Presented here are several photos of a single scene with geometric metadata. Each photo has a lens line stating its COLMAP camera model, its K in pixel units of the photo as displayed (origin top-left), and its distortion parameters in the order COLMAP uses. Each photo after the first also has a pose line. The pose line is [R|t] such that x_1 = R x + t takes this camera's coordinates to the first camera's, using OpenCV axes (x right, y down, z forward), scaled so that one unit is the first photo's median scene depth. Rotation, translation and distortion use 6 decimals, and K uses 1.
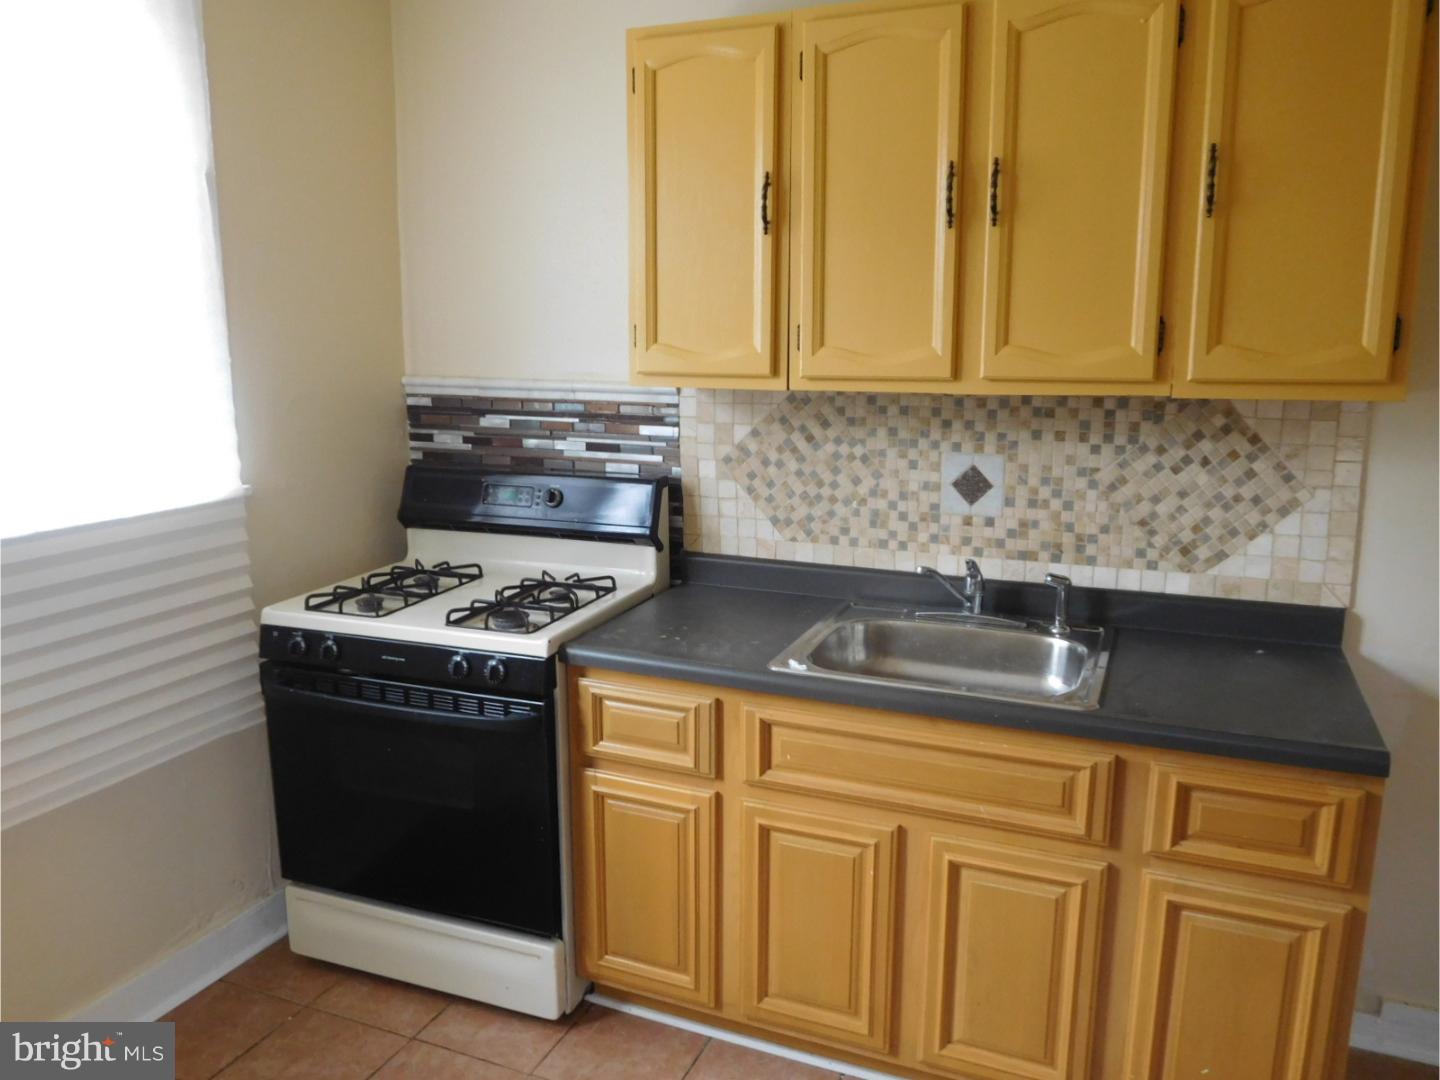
lens RADIAL K [[1075.9, 0, 724.2], [0, 1075.9, 534.3], [0, 0, 1]] dist [-0.029281, 0.014553]
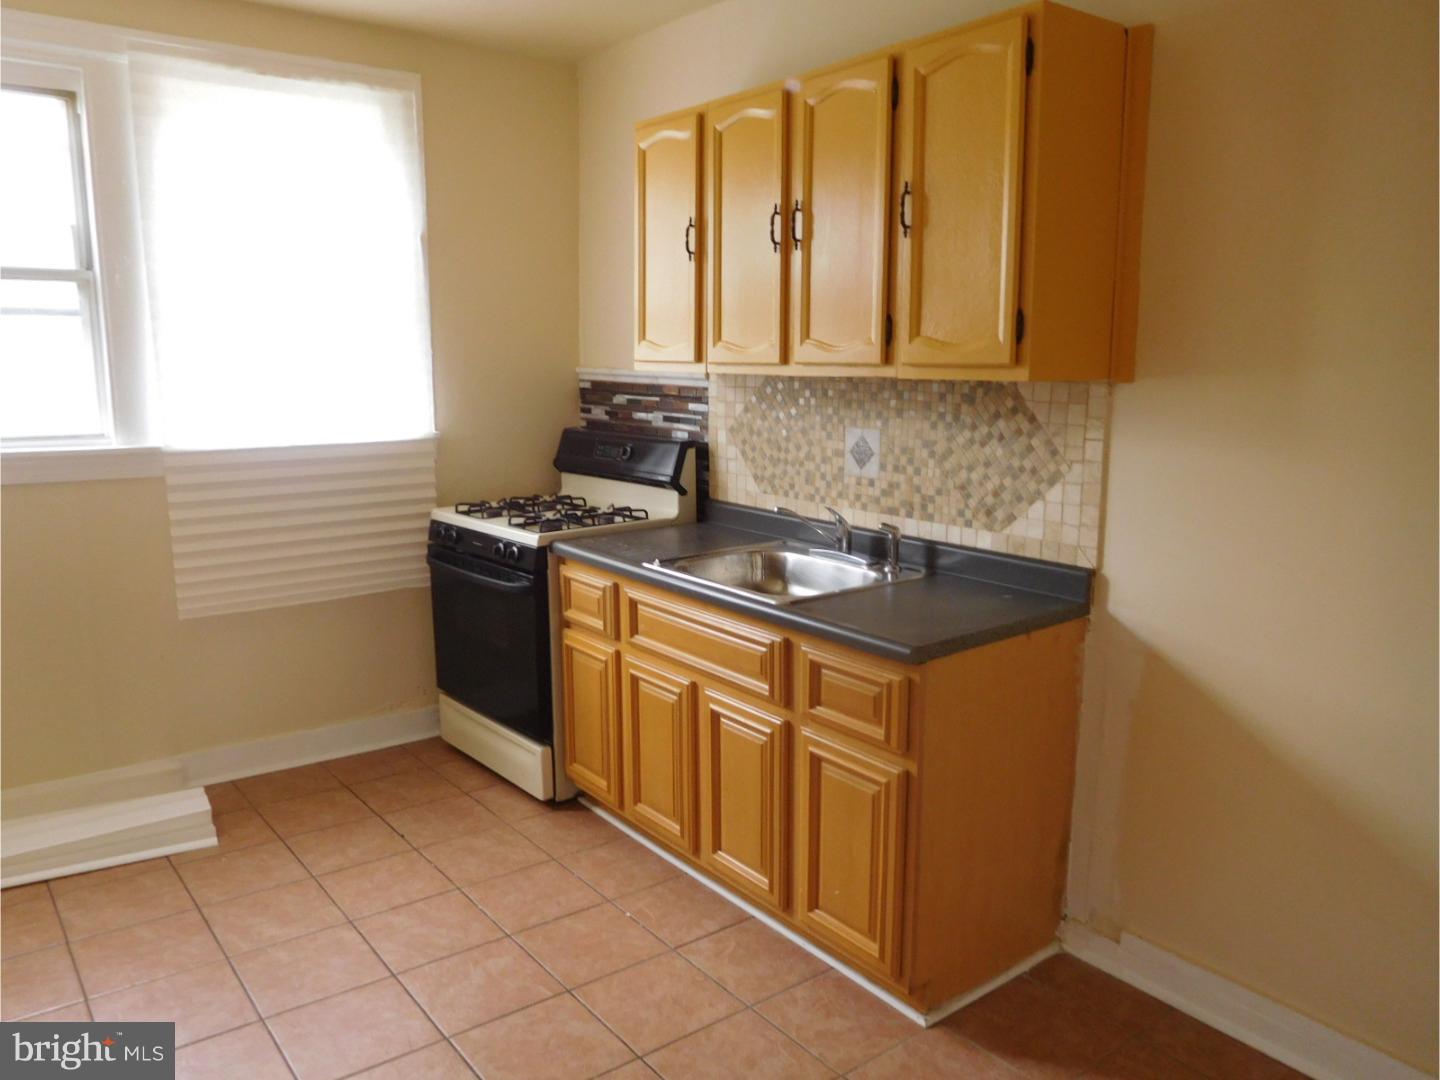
lens RADIAL K [[1075.9, 0, 714.5], [0, 1075.9, 538.5], [0, 0, 1]] dist [-0.029281, 0.014553]
pose [[0.871077, 0.088097, -0.483182, 0.713607], [-0.094586, 0.995456, 0.010980, 0.057540], [0.481953, 0.036138, 0.875451, -0.182450]]
